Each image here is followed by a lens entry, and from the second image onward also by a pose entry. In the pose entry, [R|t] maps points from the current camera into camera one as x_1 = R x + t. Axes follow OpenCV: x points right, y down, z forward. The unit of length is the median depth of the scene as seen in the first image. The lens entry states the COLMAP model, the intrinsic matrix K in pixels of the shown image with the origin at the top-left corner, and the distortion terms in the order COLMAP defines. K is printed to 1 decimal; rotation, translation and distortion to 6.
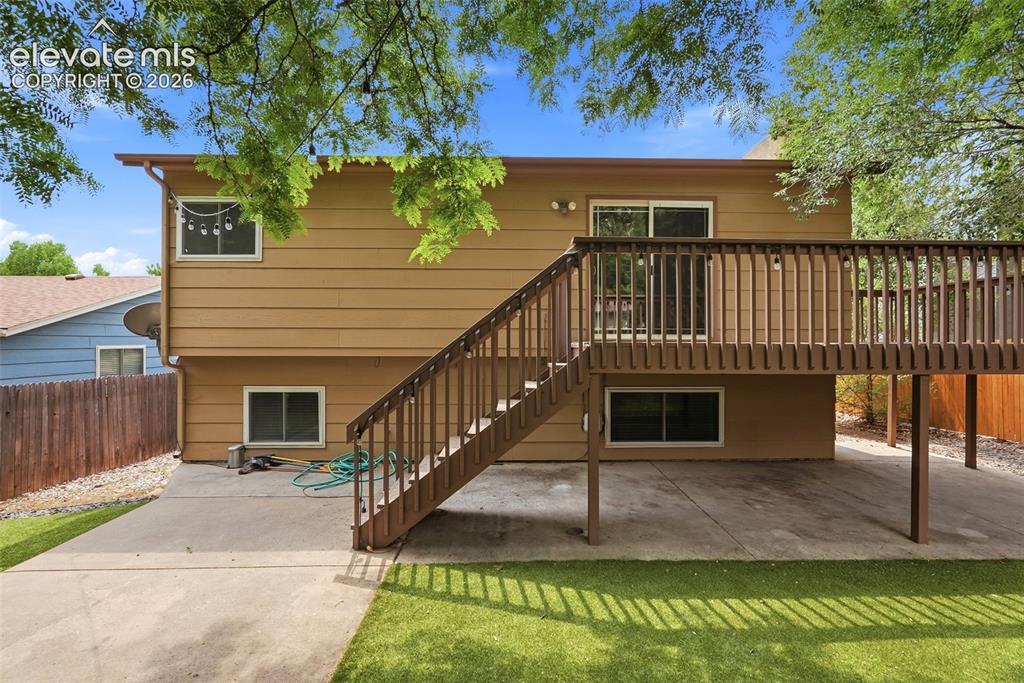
lens RADIAL K [[460.2, 0, 512.1], [0, 460.2, 339.7], [0, 0, 1]] dist [-0.002807, -0.000048]
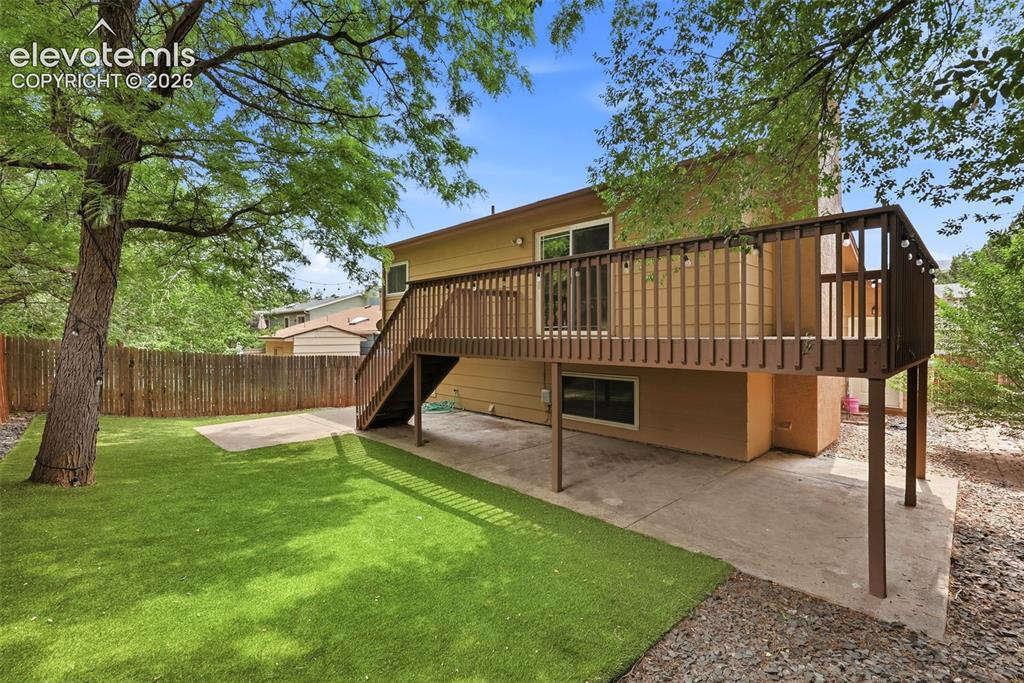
lens RADIAL K [[460.2, 0, 516.3], [0, 460.2, 340.1], [0, 0, 1]] dist [-0.002807, -0.000048]
pose [[0.691764, 0.002519, -0.722119, 1.112815], [0.003526, 0.999970, 0.006866, 0.003609], [0.722115, -0.007296, 0.691735, 0.011396]]
